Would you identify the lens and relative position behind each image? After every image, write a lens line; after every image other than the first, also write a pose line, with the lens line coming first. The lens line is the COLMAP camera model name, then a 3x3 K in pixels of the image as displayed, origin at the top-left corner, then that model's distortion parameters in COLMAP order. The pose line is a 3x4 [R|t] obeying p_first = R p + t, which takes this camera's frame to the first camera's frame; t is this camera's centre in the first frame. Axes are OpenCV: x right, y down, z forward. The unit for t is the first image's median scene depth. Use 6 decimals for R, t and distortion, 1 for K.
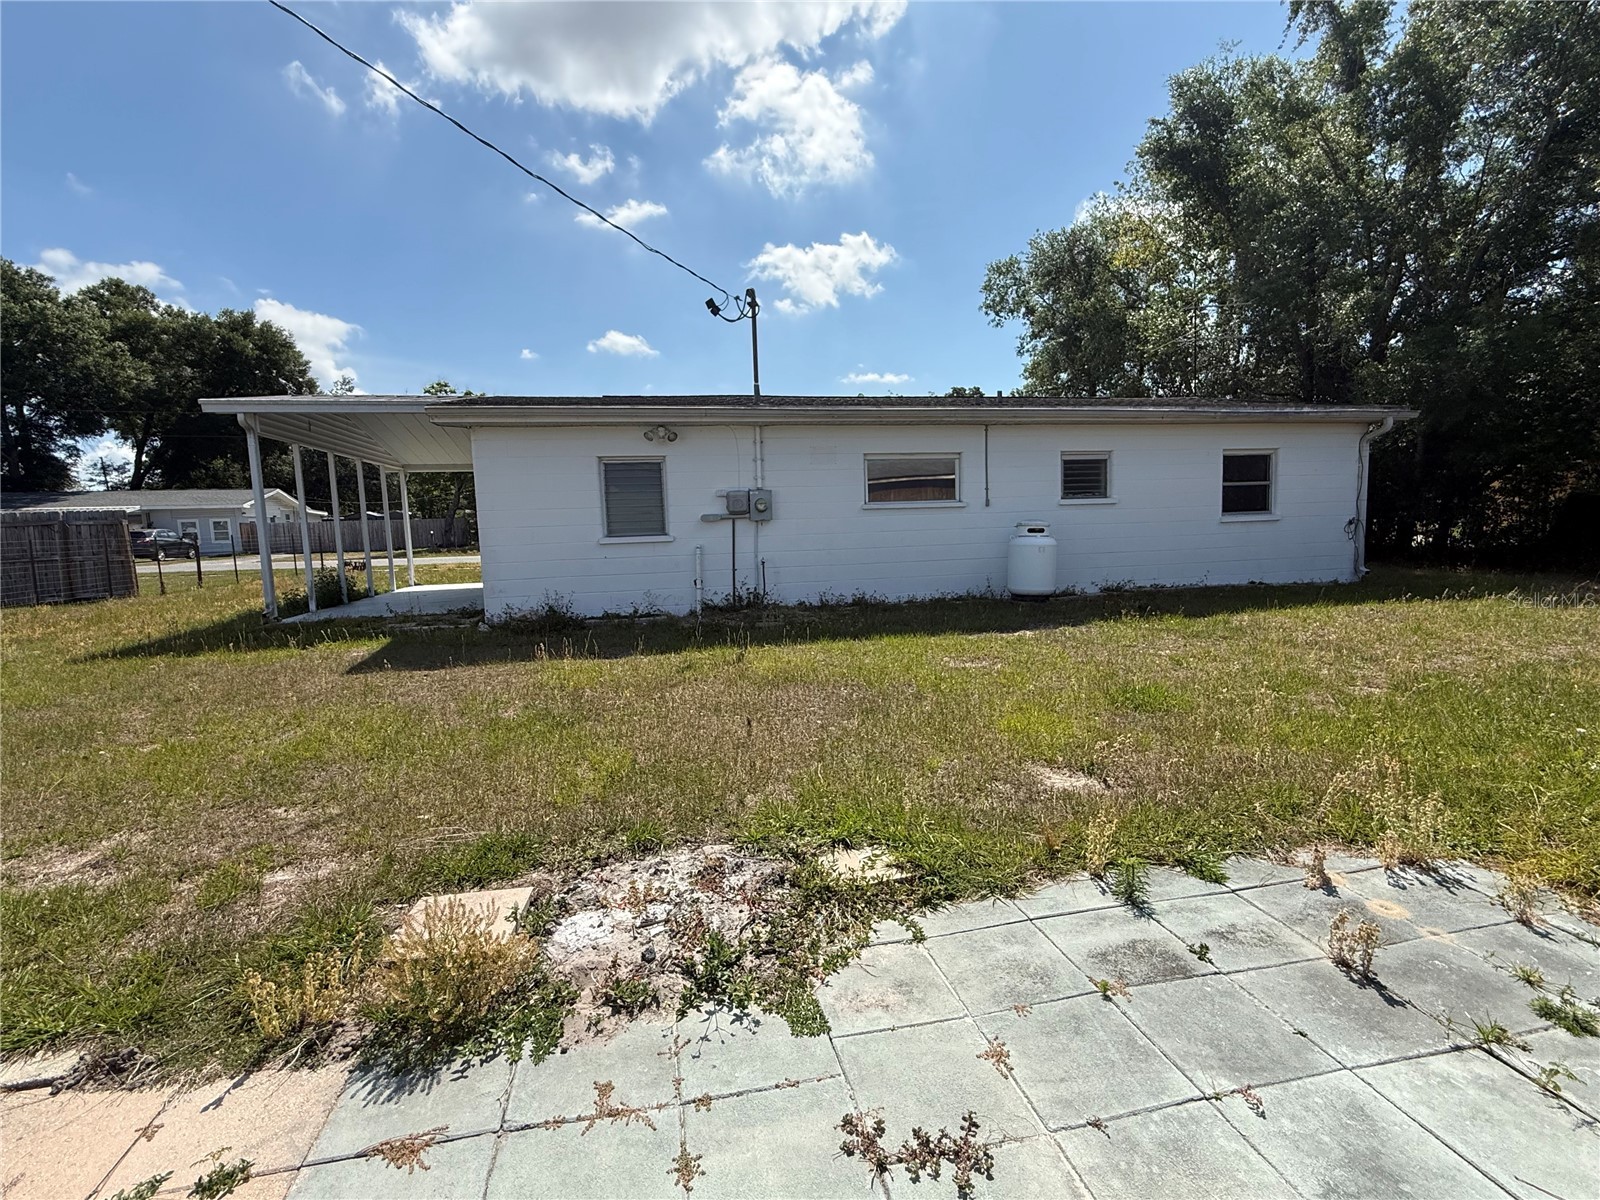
lens RADIAL K [[735.8, 0, 795.5], [0, 735.8, 600.8], [0, 0, 1]] dist [0.002644, 0.000096]
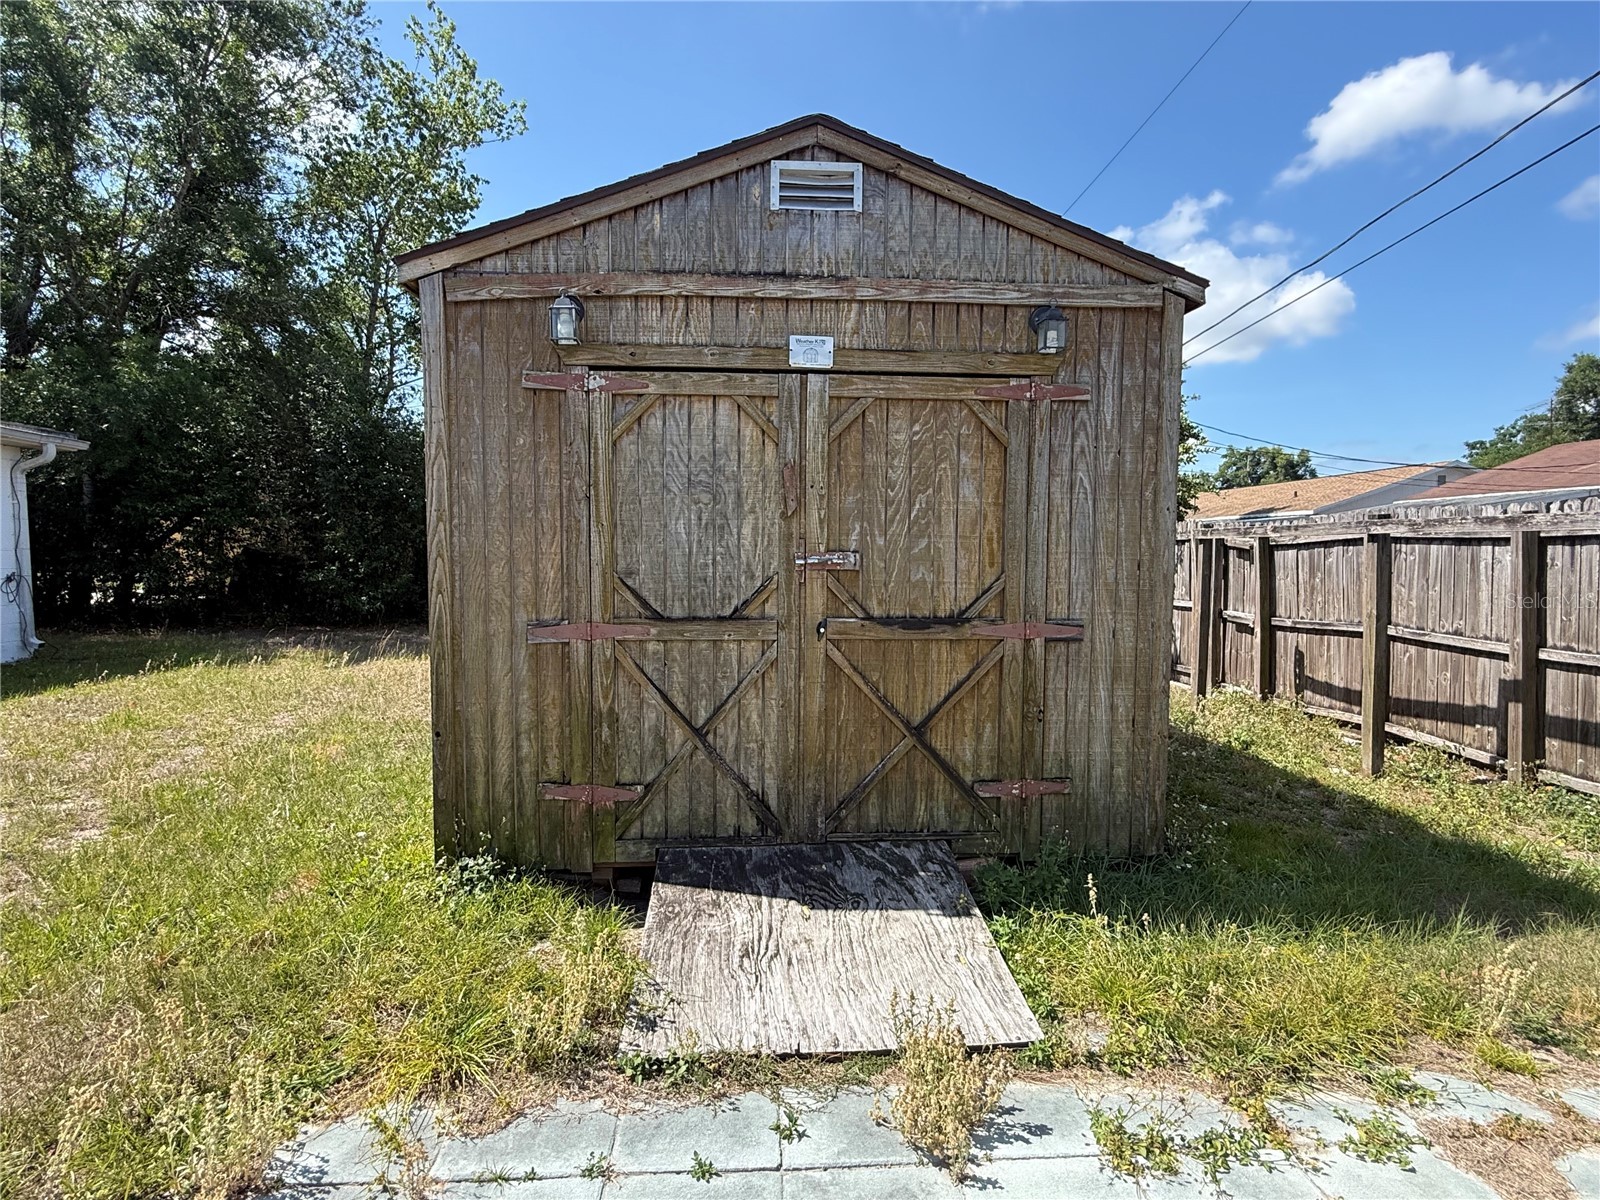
lens RADIAL K [[801.6, 0, 796.2], [0, 801.6, 598.3], [0, 0, 1]] dist [0.002680, -0.000092]
pose [[0.144432, -0.026637, 0.989156, 0.080640], [0.099861, 0.994926, 0.012211, -0.020257], [-0.984463, 0.097015, 0.146359, 0.122094]]
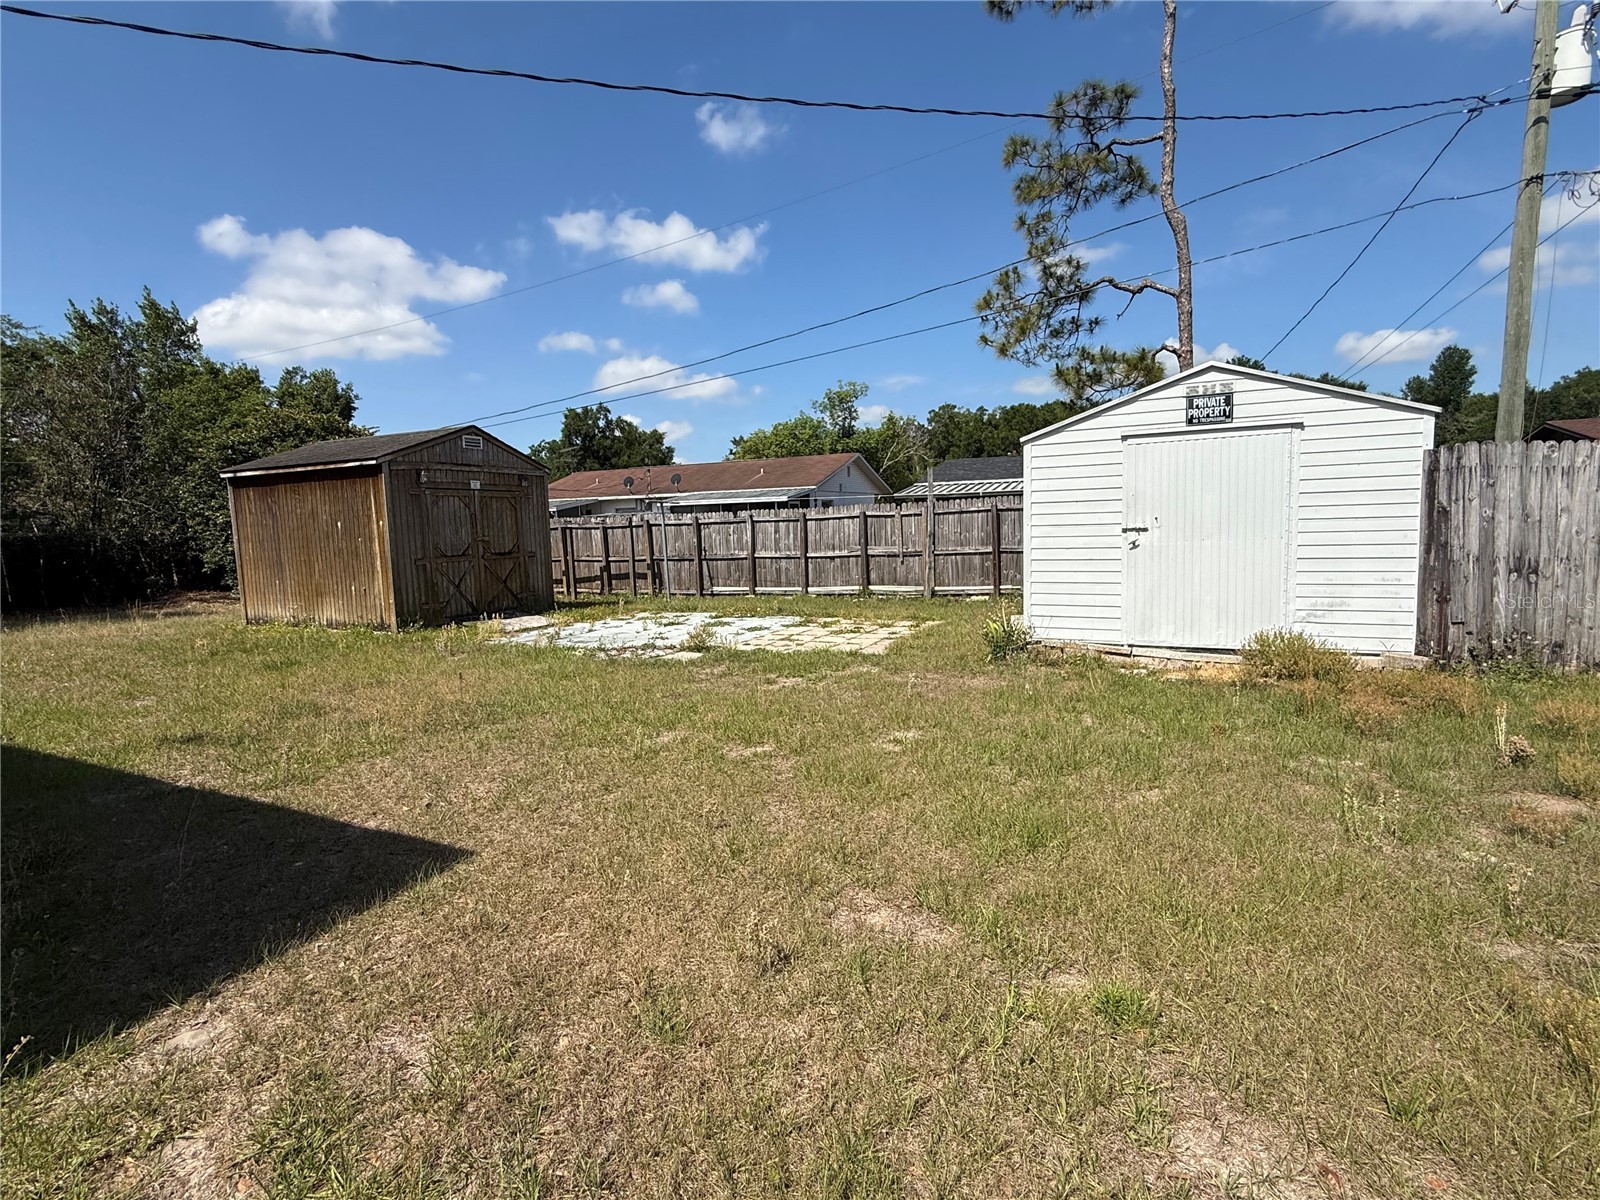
lens RADIAL K [[735.8, 0, 803.4], [0, 735.8, 595.2], [0, 0, 1]] dist [0.002644, 0.000096]
pose [[-0.798986, -0.007254, 0.601306, -4.530186], [0.116658, 0.979062, 0.166820, -0.364090], [-0.589926, 0.203434, -0.781410, 4.051992]]
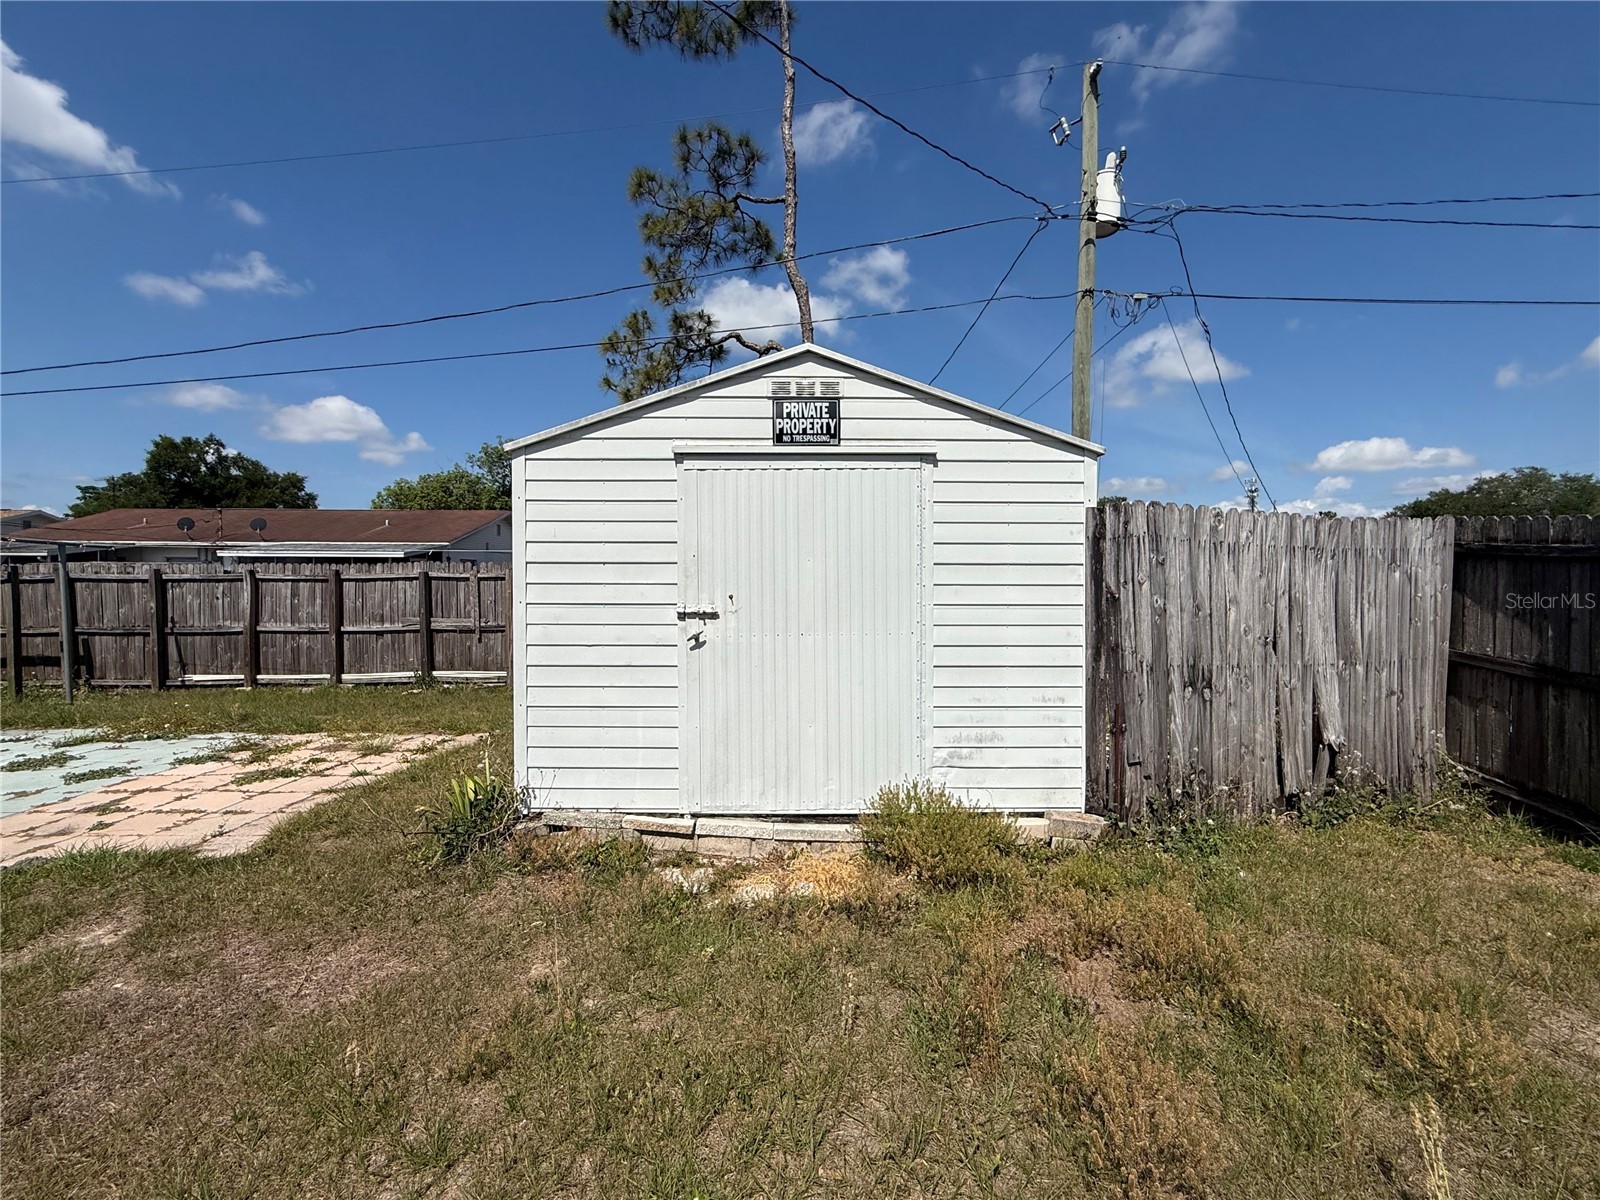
lens RADIAL K [[645.5, 0, 808.1], [0, 645.5, 593.3], [0, 0, 1]] dist [0.002883, 0.000212]
pose [[-0.979432, 0.023077, 0.200450, -4.291973], [0.047062, 0.992165, 0.115729, -0.102385], [-0.196209, 0.122782, -0.972845, 1.486231]]
